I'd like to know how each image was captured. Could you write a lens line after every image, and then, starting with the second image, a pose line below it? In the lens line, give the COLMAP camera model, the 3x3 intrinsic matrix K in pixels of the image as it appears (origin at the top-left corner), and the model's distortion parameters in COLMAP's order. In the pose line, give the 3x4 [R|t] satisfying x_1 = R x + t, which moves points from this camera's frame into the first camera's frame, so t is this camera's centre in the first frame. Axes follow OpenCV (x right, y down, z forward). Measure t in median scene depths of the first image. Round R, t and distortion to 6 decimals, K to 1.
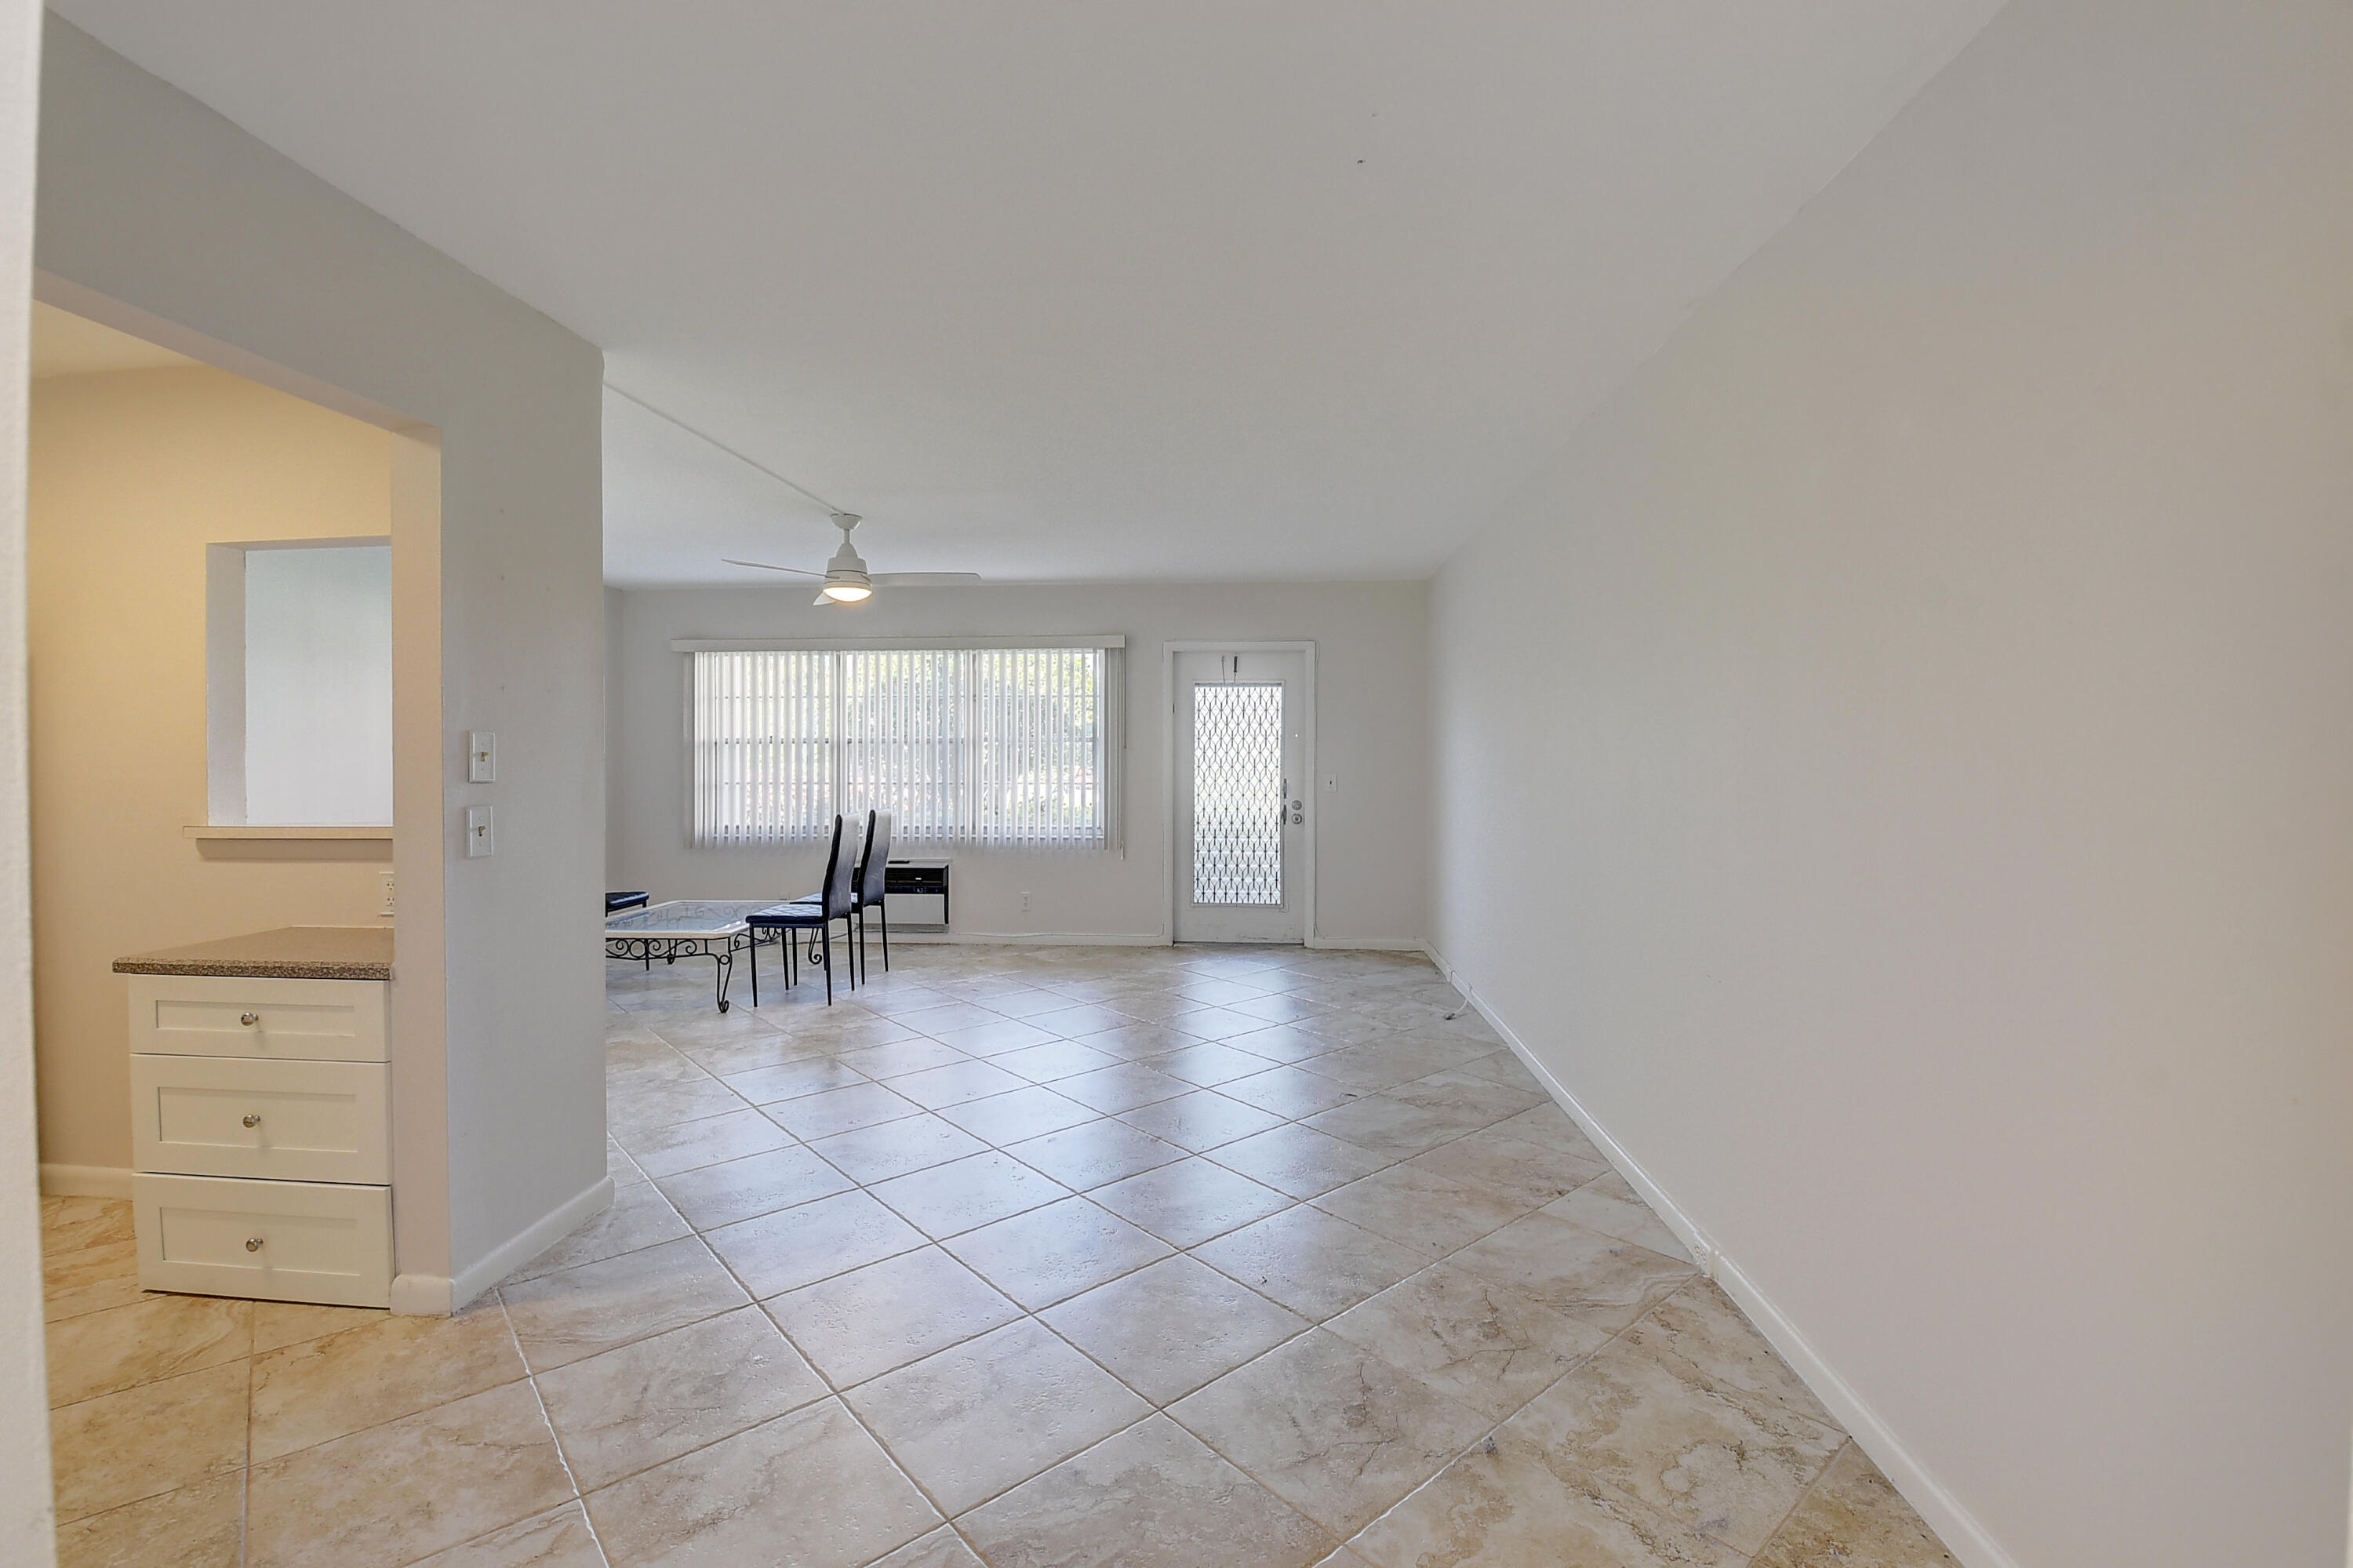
lens RADIAL K [[1049.2, 0, 1151.0], [0, 1049.2, 749.4], [0, 0, 1]] dist [-0.016214, -0.007343]
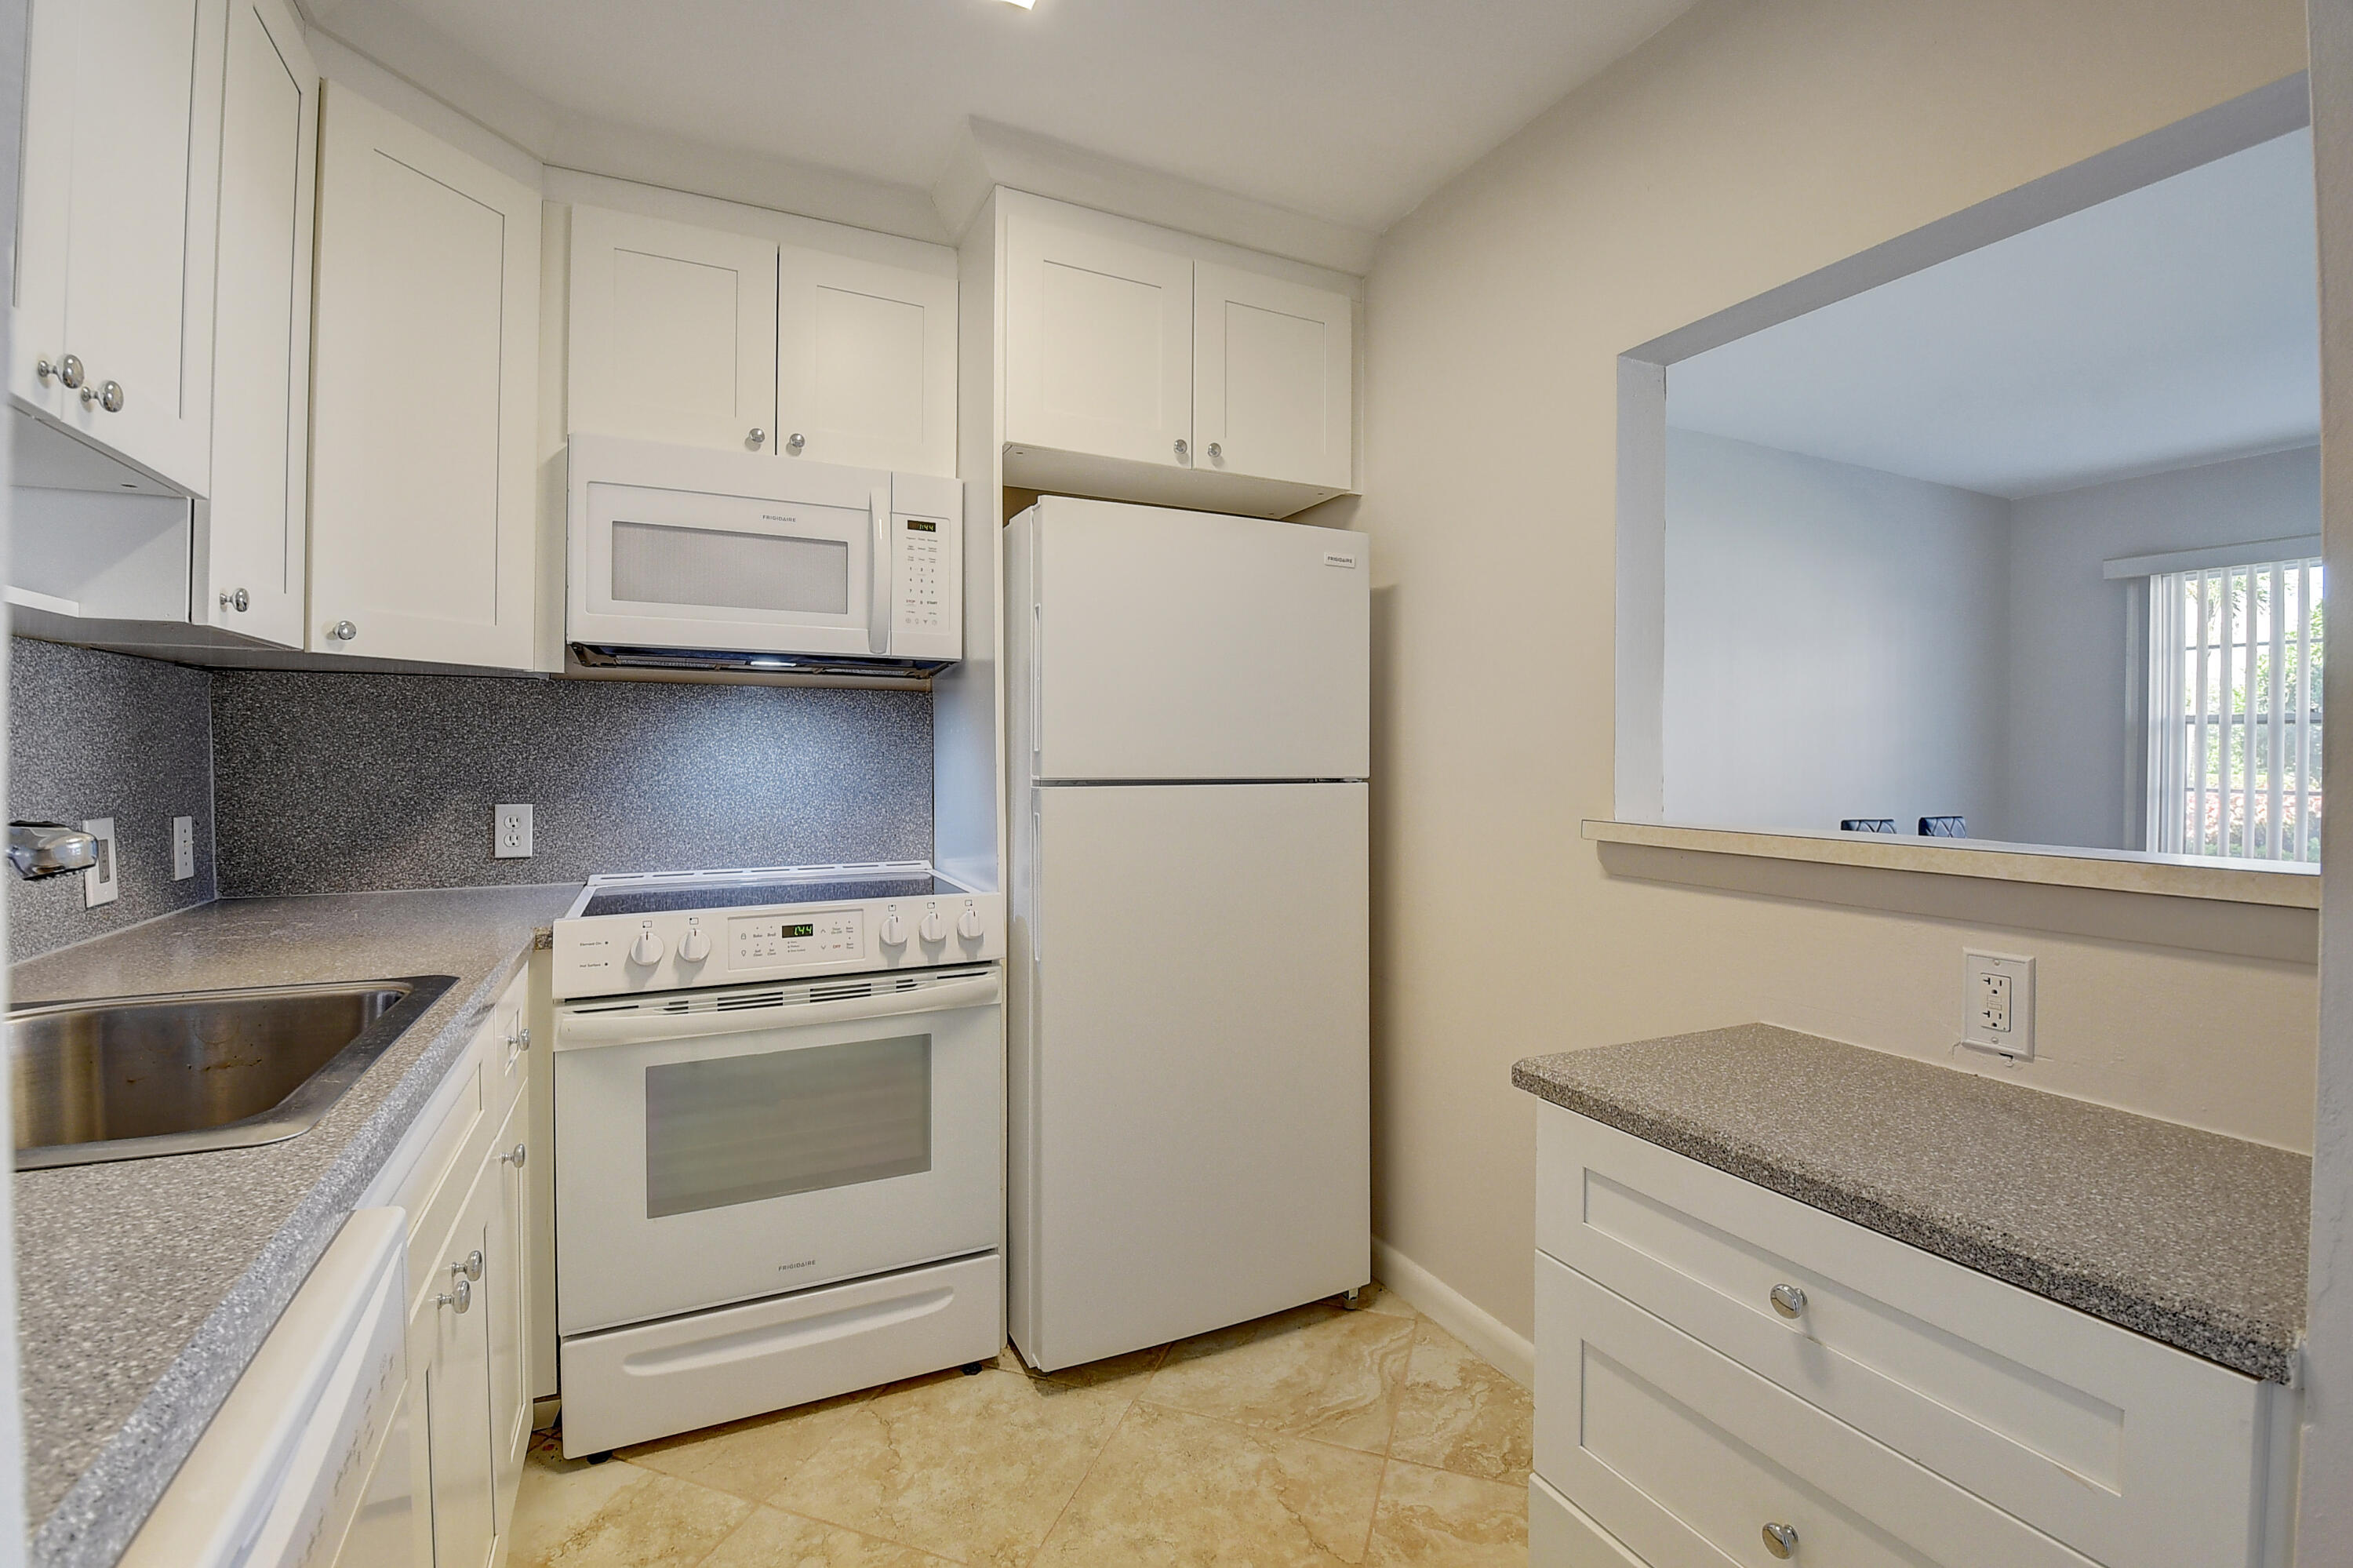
lens RADIAL K [[1049.2, 0, 1171.2], [0, 1049.2, 766.6], [0, 0, 1]] dist [-0.016214, -0.007343]
pose [[0.512849, 0.018145, -0.858287, -0.525418], [-0.005353, 0.999825, 0.017939, 0.032658], [0.858462, -0.004605, 0.512857, 0.463468]]
